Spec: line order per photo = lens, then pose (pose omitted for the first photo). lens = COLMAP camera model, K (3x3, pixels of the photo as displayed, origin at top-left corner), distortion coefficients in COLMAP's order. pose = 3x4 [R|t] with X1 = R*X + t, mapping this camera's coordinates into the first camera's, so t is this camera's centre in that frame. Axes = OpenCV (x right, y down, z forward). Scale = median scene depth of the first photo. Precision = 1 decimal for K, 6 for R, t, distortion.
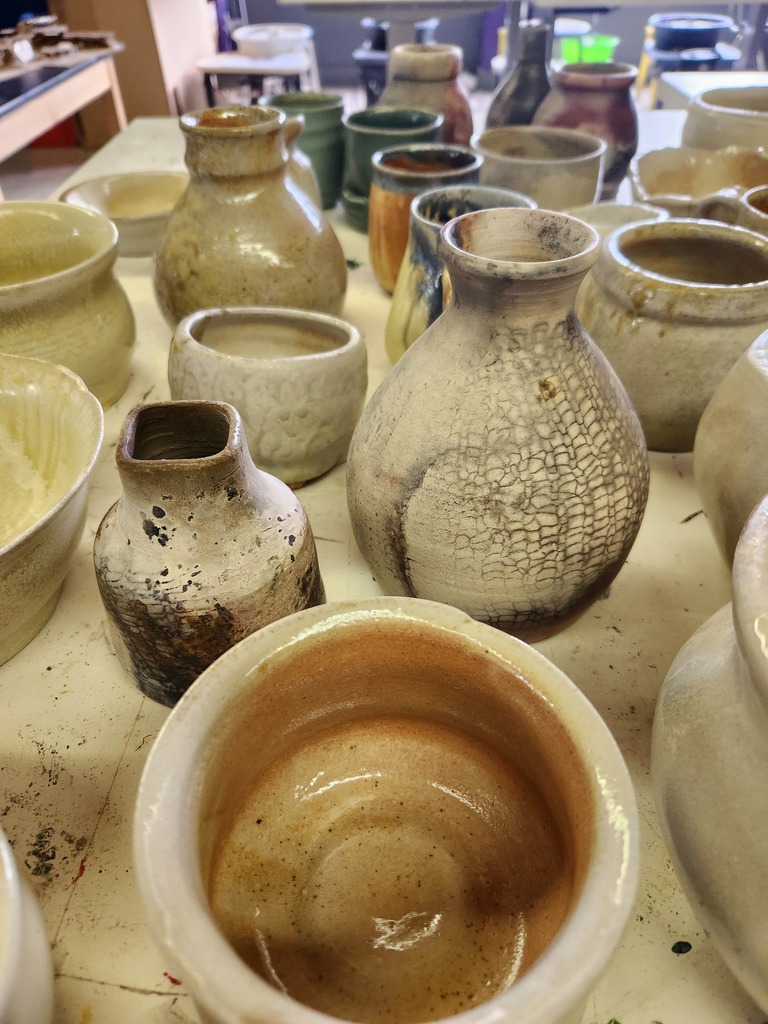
lens RADIAL K [[736.7, 0, 366.3], [0, 736.7, 517.4], [0, 0, 1]] dist [0.011894, -0.003791]
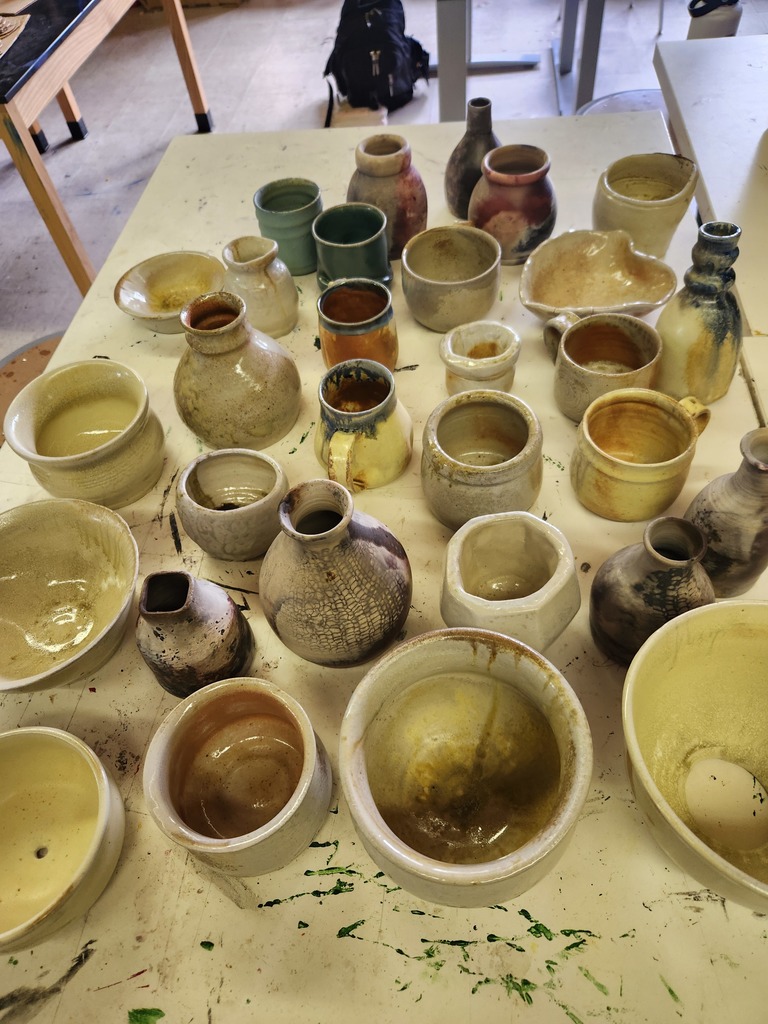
lens RADIAL K [[739.7, 0, 384.0], [0, 739.7, 512.0], [0, 0, 1]] dist [0.003906, 0.003581]
pose [[0.995089, 0.015301, -0.097796, 0.596918], [0.005167, 0.978604, 0.205688, -0.784199], [0.098850, -0.205184, 0.973719, -1.028317]]
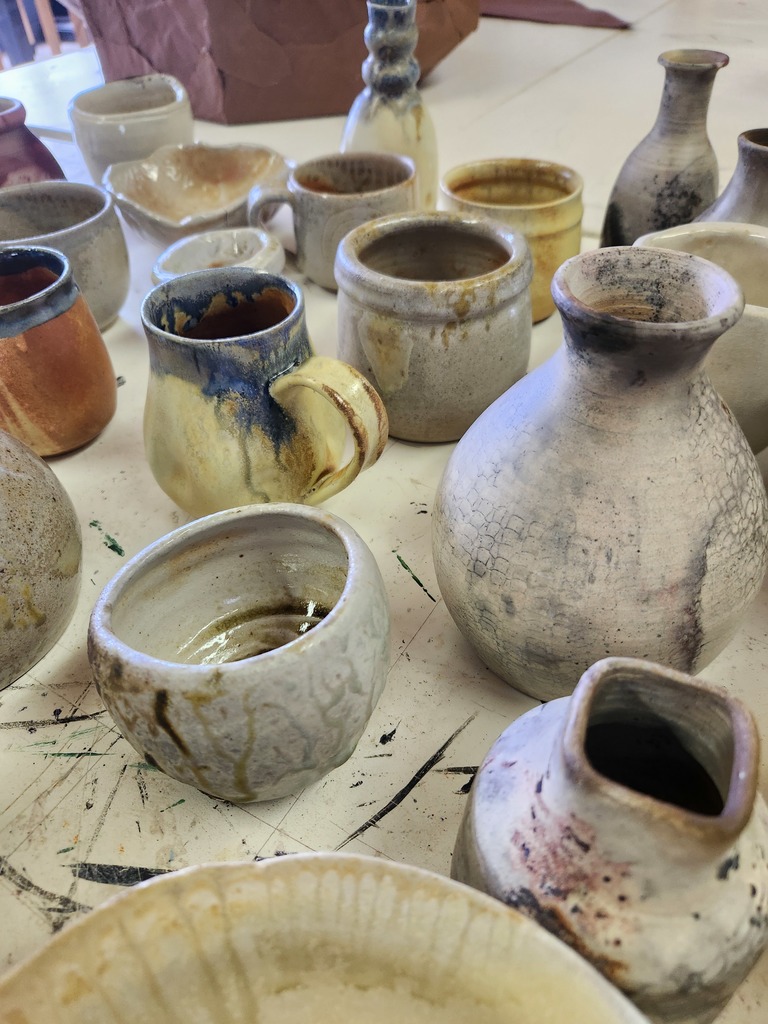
lens RADIAL K [[739.7, 0, 384.0], [0, 739.7, 512.0], [0, 0, 1]] dist [0.003906, 0.003581]
pose [[0.493948, -0.585908, 0.642438, -0.667761], [0.581742, 0.771827, 0.256631, -0.568955], [-0.646213, 0.246971, 0.722090, 0.611526]]
